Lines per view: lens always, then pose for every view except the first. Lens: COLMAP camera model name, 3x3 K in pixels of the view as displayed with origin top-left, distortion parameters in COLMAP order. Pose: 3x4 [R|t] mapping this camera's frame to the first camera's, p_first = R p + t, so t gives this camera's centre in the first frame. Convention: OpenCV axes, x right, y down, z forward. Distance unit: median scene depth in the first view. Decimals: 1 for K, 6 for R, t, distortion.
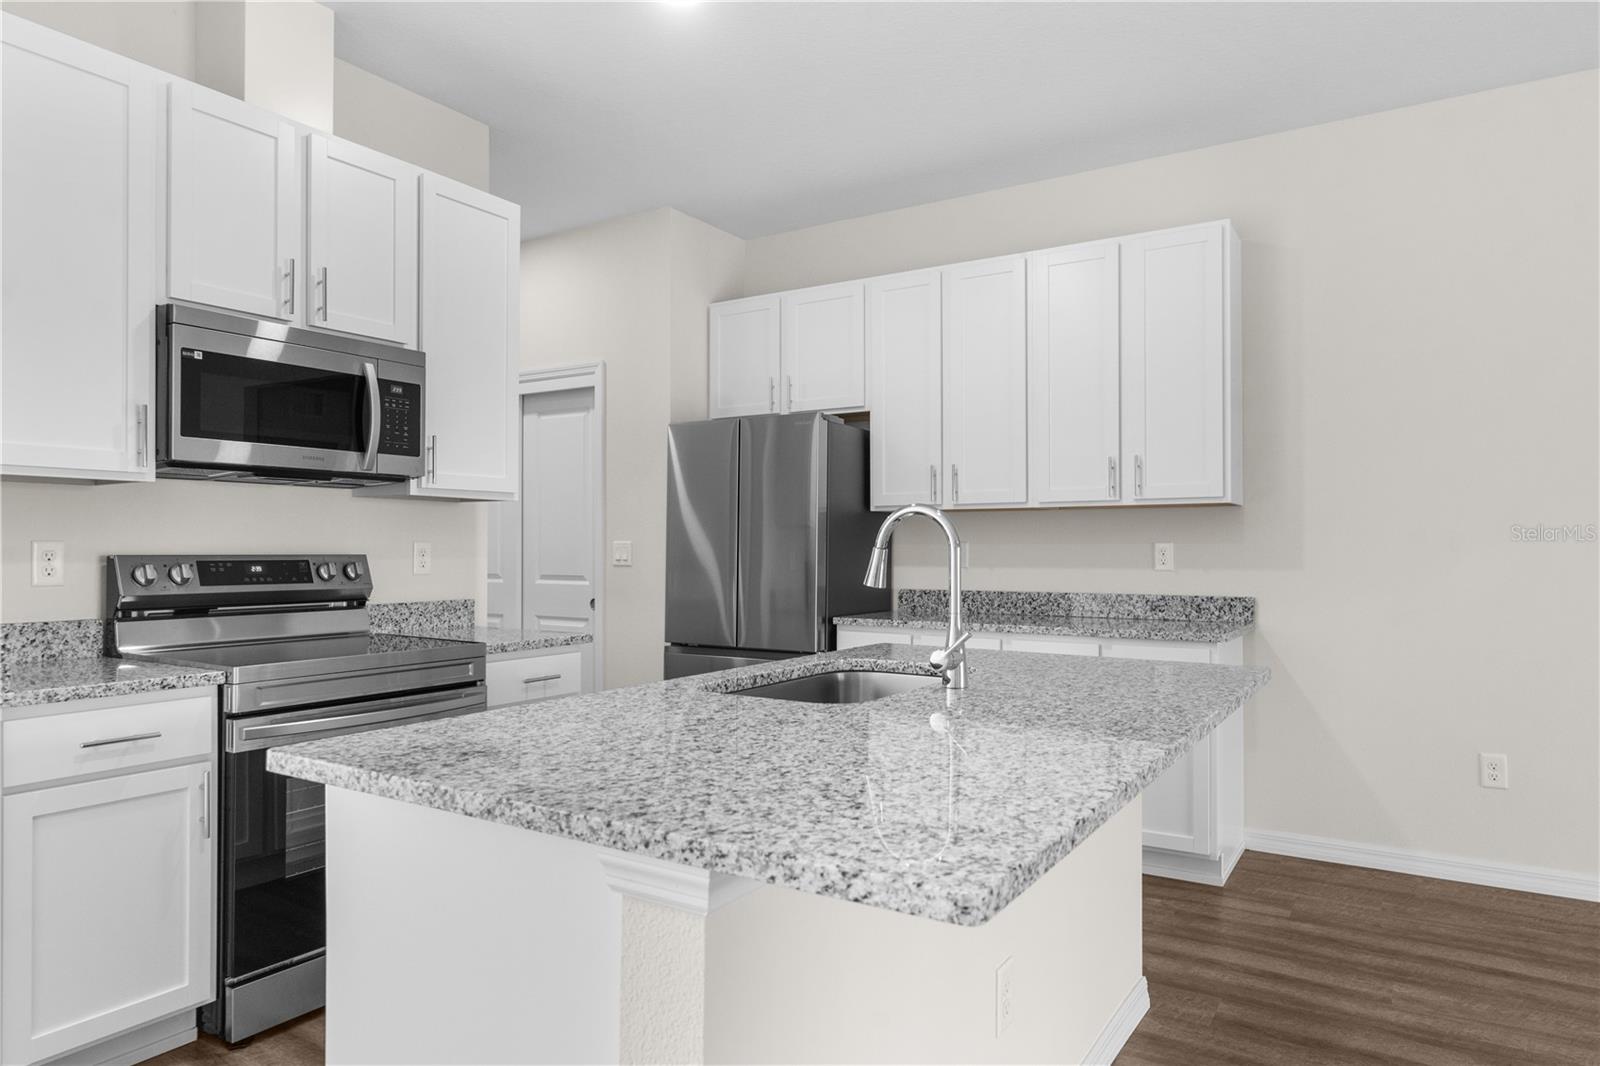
lens RADIAL K [[995.7, 0, 793.4], [0, 995.7, 538.2], [0, 0, 1]] dist [0.000256, -0.001261]
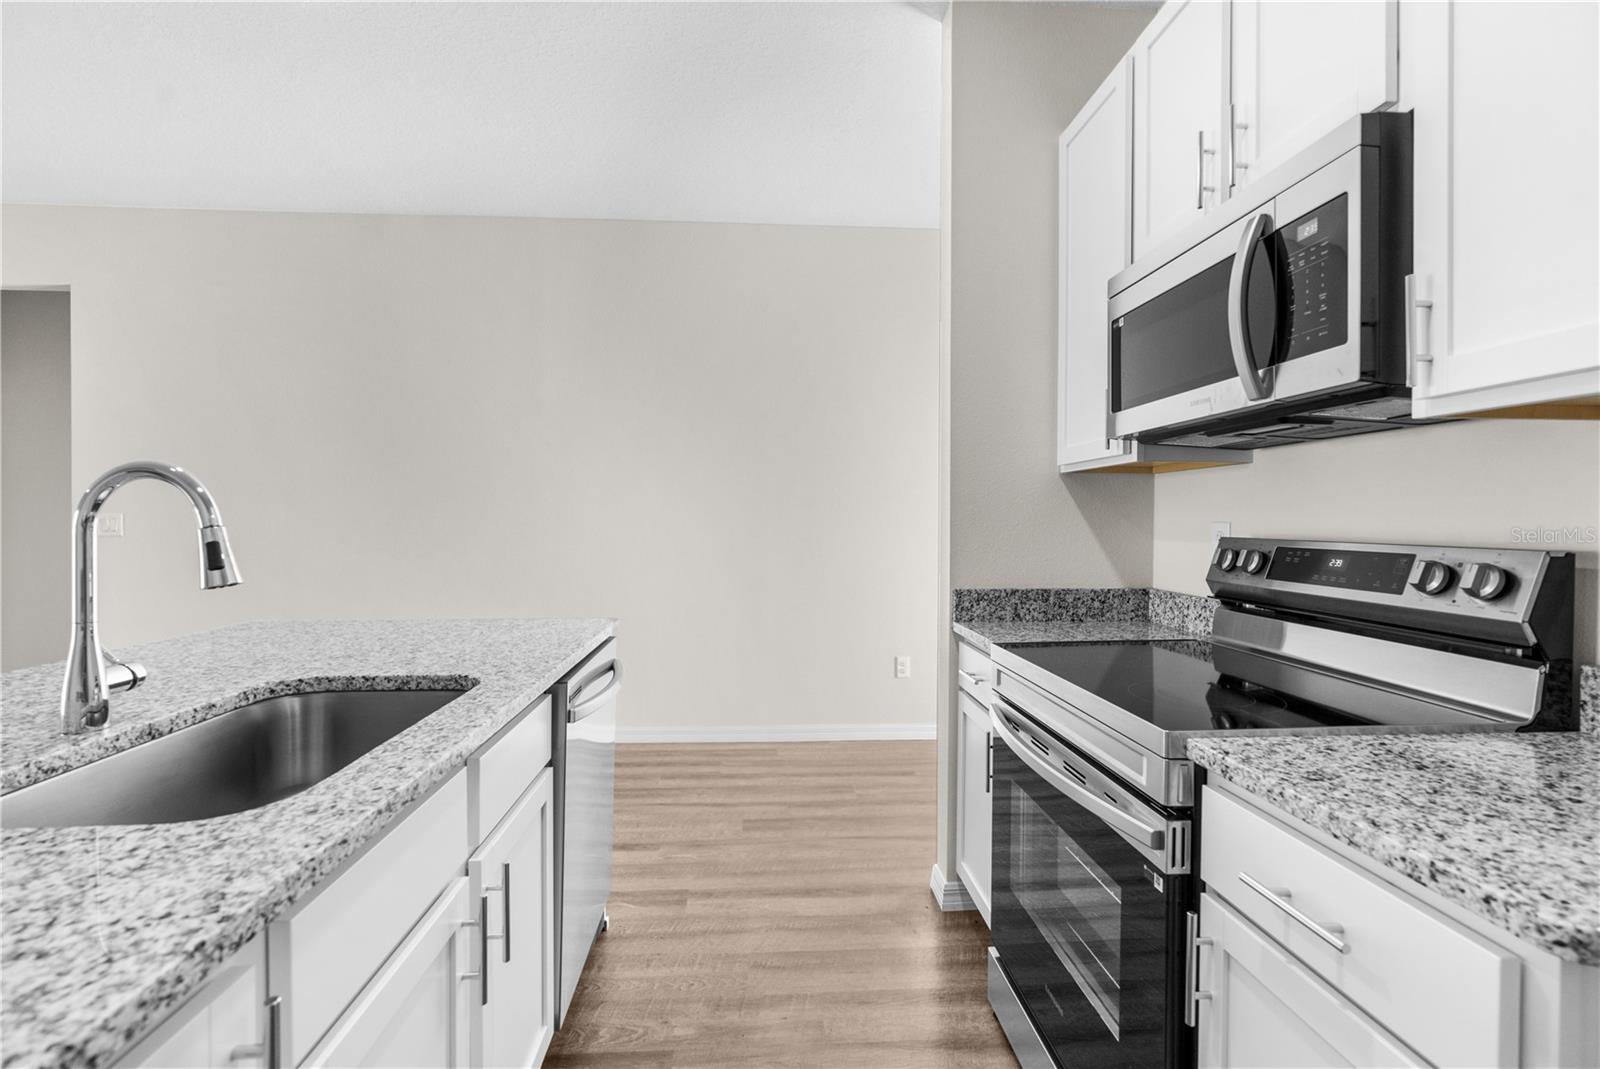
lens RADIAL K [[732.2, 0, 797.4], [0, 732.2, 526.8], [0, 0, 1]] dist [-0.001163, 0.000848]
pose [[-0.808454, 0.000247, -0.588560, 0.039227], [-0.000137, 1.000000, 0.000608, 0.005640], [0.588560, 0.000572, -0.808454, 1.067756]]
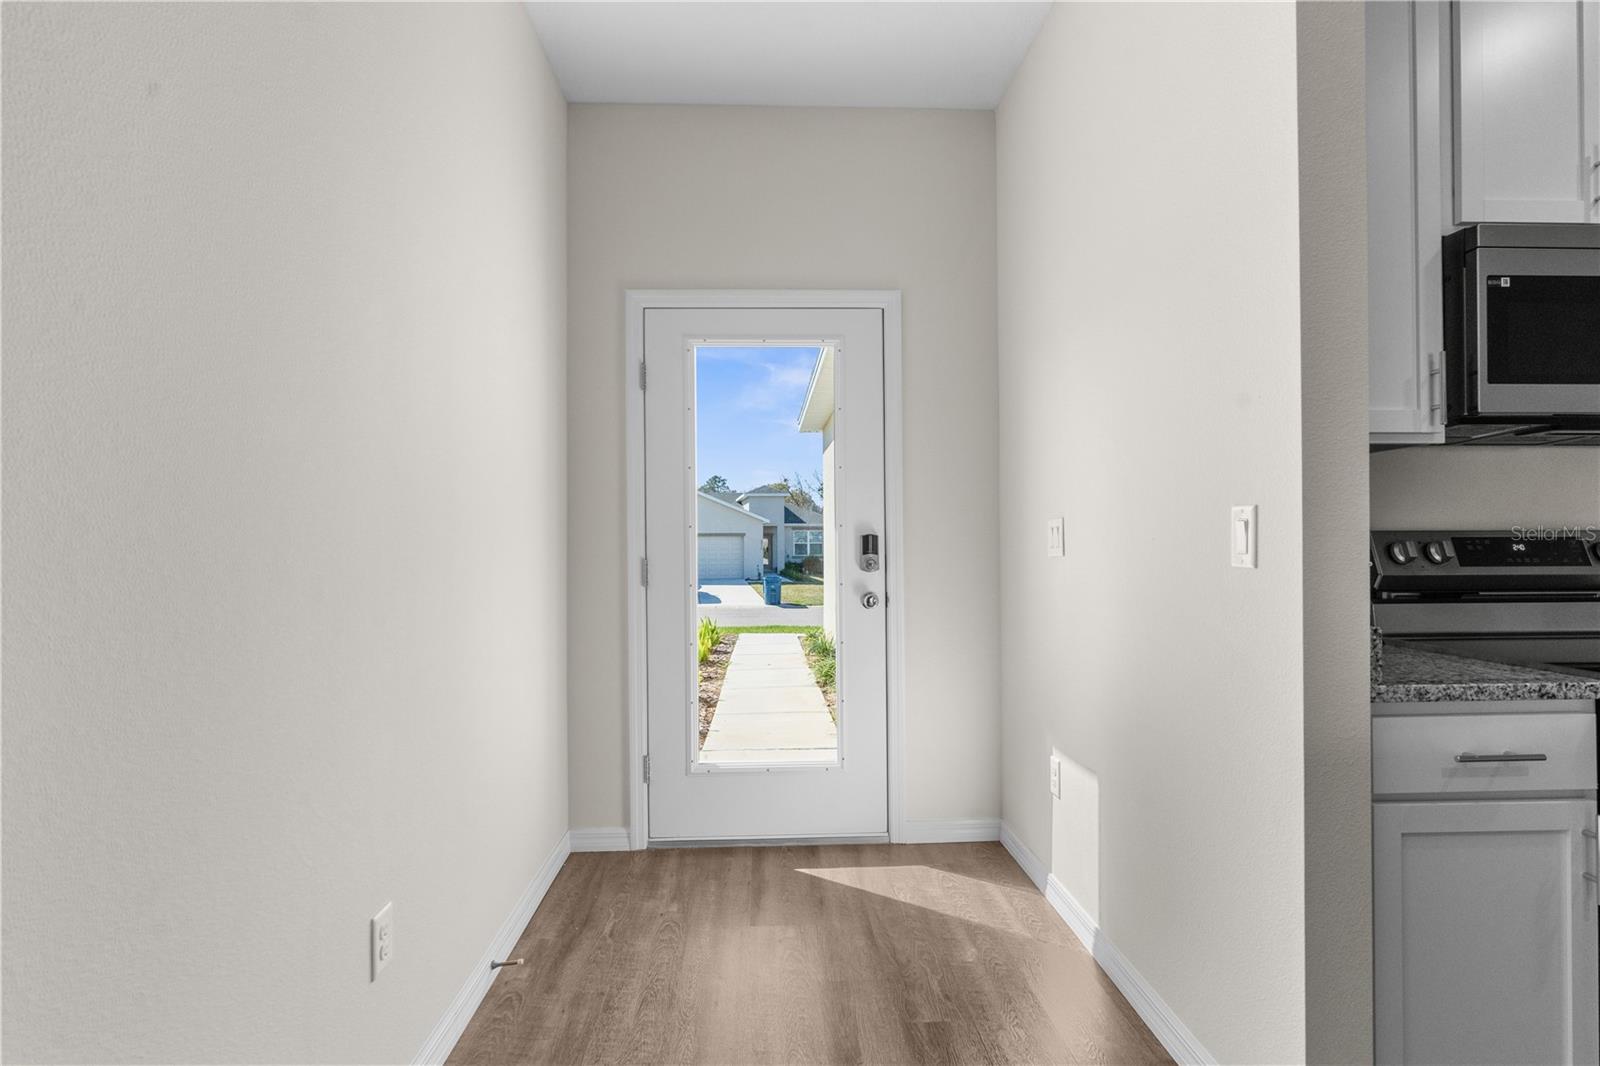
lens RADIAL K [[792.5, 0, 789.4], [0, 792.5, 540.2], [0, 0, 1]] dist [-0.000646, 0.000392]
pose [[0.576138, -0.005455, -0.817334, -0.316145], [0.015205, 0.999876, 0.004044, 0.011706], [0.817211, -0.014758, 0.576150, 0.114477]]
